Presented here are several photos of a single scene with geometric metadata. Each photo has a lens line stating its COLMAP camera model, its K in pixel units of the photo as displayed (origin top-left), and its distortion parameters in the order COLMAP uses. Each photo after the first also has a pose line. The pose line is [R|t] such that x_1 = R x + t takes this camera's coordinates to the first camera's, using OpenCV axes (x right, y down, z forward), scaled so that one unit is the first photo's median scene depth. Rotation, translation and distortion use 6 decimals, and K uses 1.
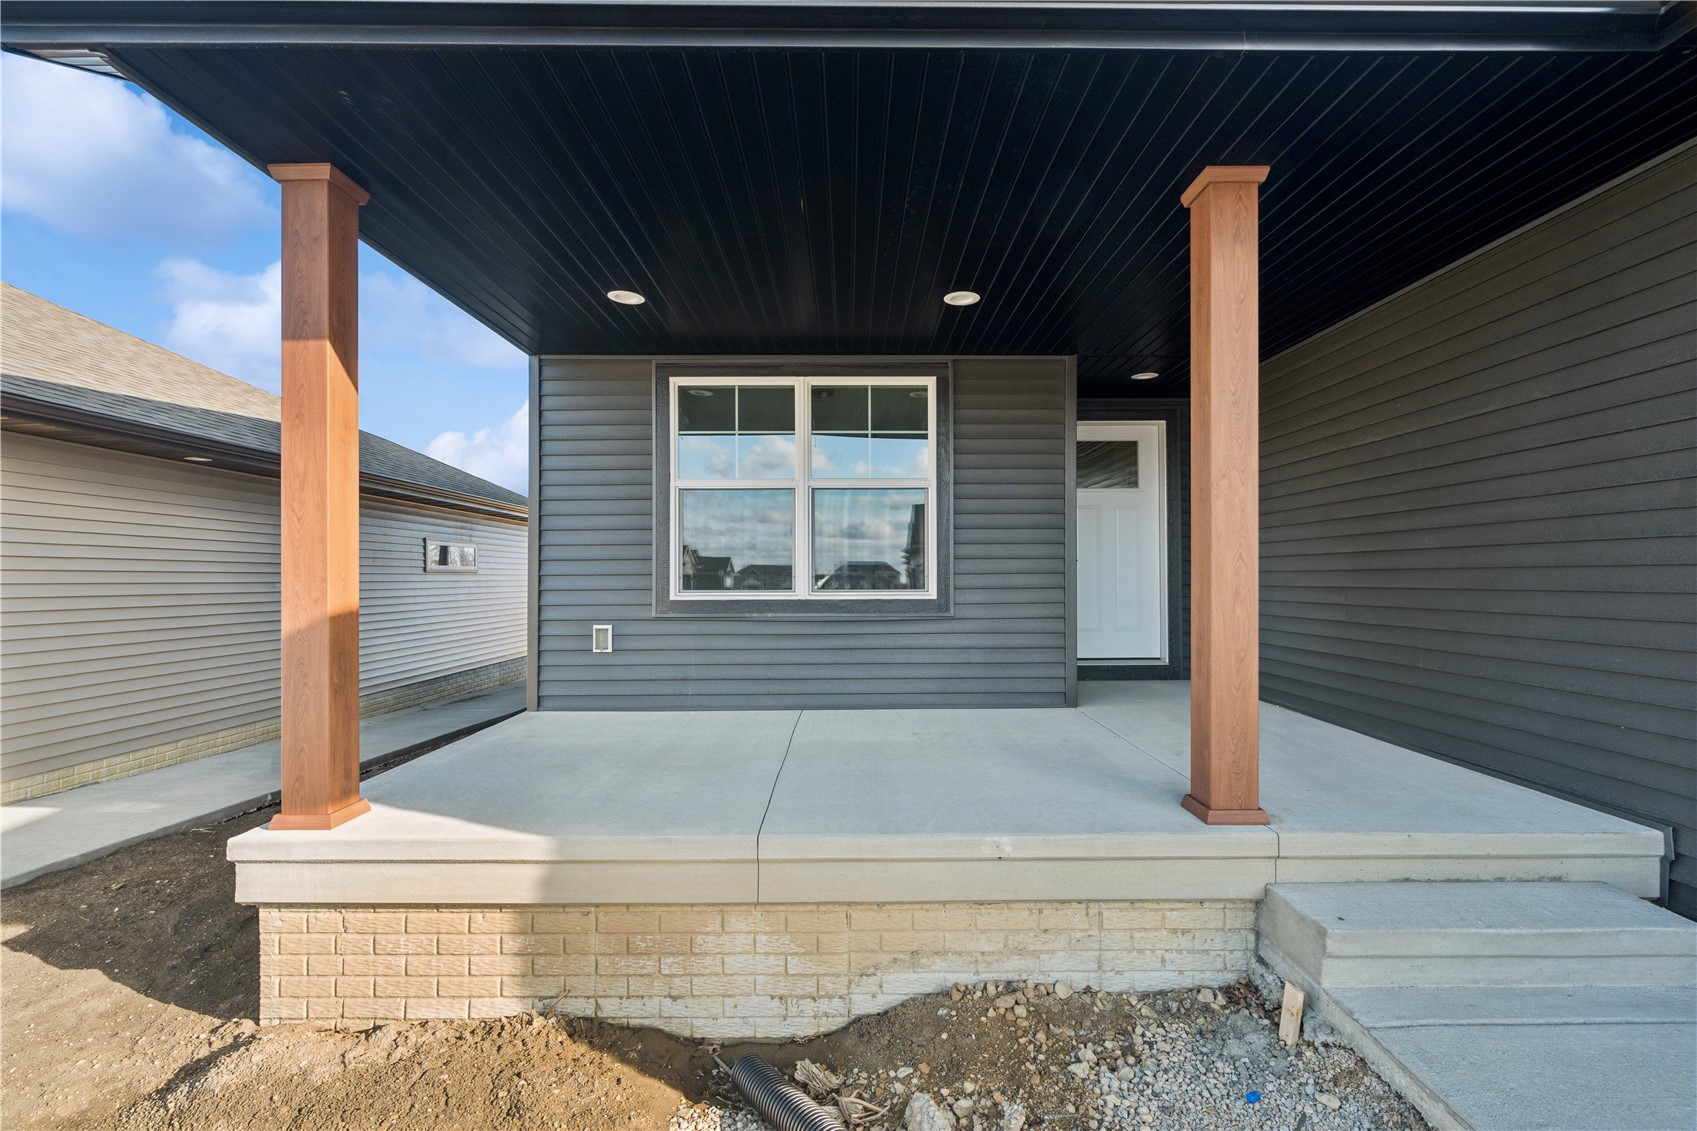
lens RADIAL K [[766.9, 0, 863.0], [0, 766.9, 569.5], [0, 0, 1]] dist [-0.005575, 0.001546]
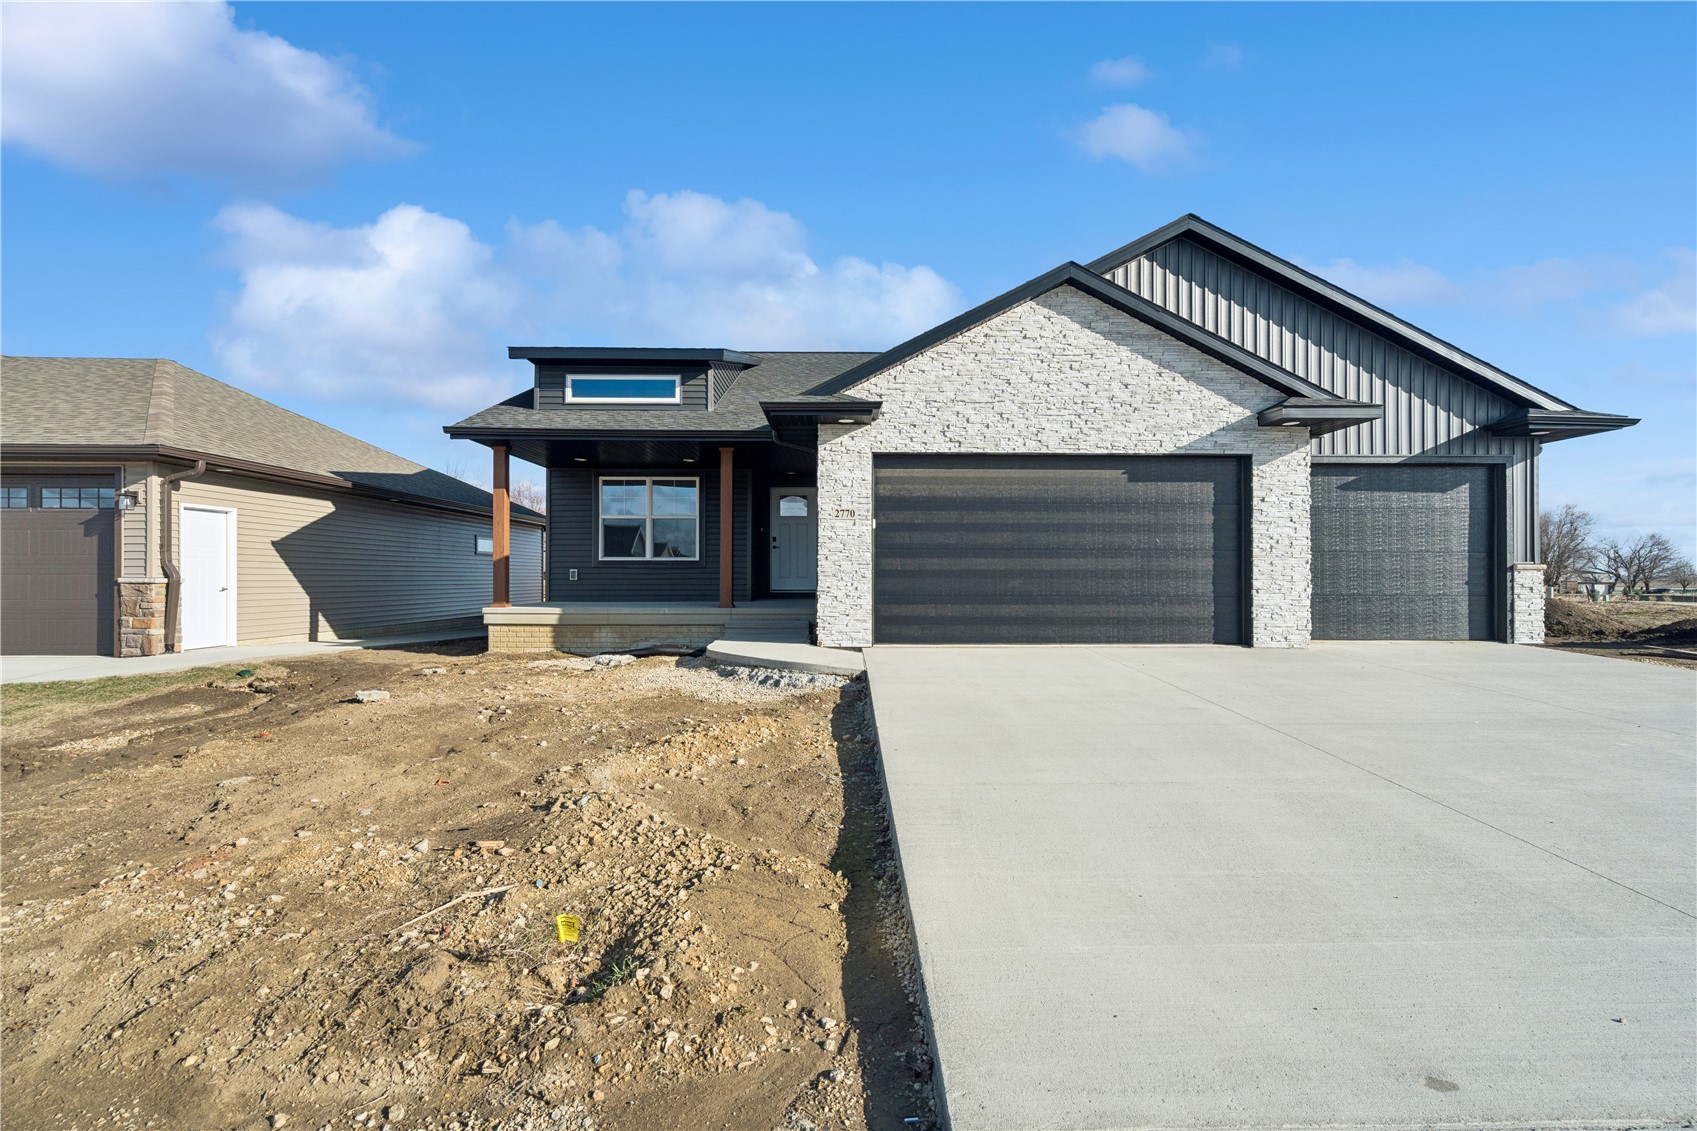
lens RADIAL K [[766.9, 0, 857.8], [0, 766.9, 565.0], [0, 0, 1]] dist [-0.005575, 0.001546]
pose [[0.999809, 0.005041, 0.018857, 0.602193], [-0.005038, 0.999987, -0.000216, 0.054314], [-0.018858, 0.000121, 0.999822, -1.690065]]
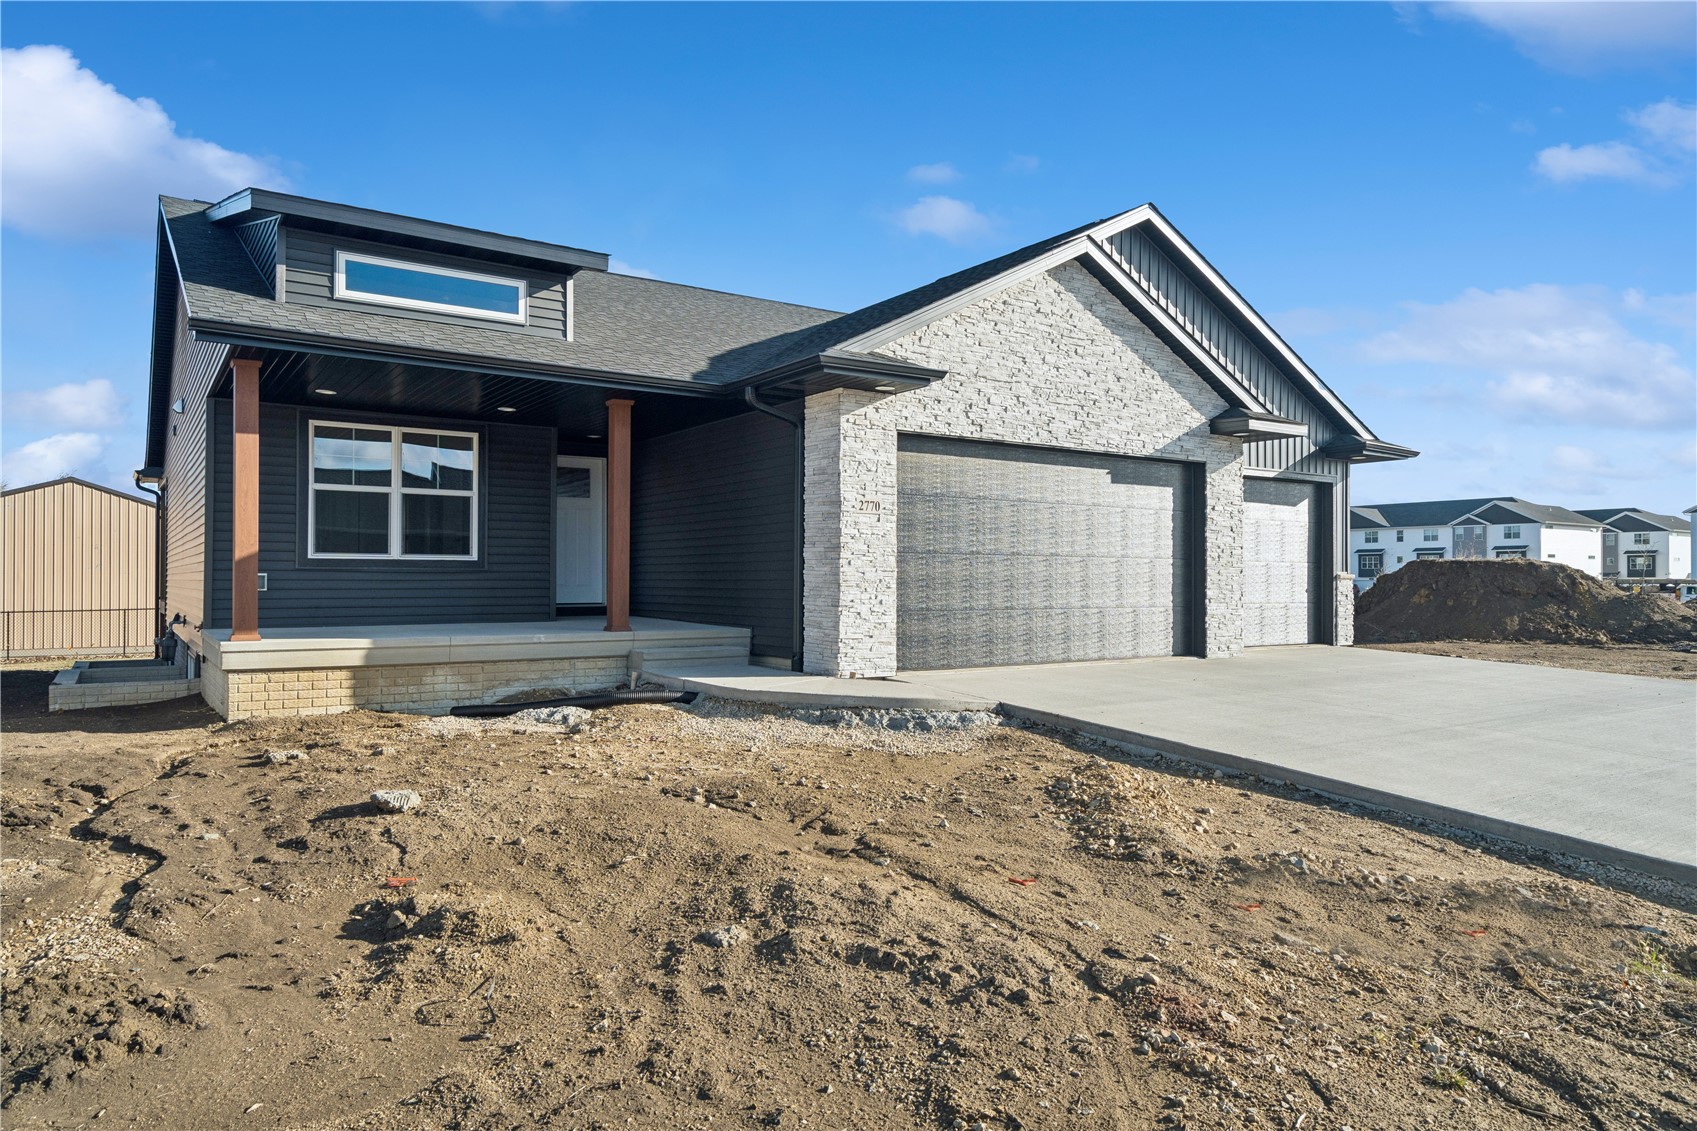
lens RADIAL K [[1038.2, 0, 840.7], [0, 1038.2, 572.4], [0, 0, 1]] dist [0.001064, 0.000094]
pose [[0.834704, 0.009950, 0.550609, -0.517784], [-0.013017, 0.999914, 0.001664, 0.052017], [-0.550545, -0.008557, 0.834762, -1.439356]]
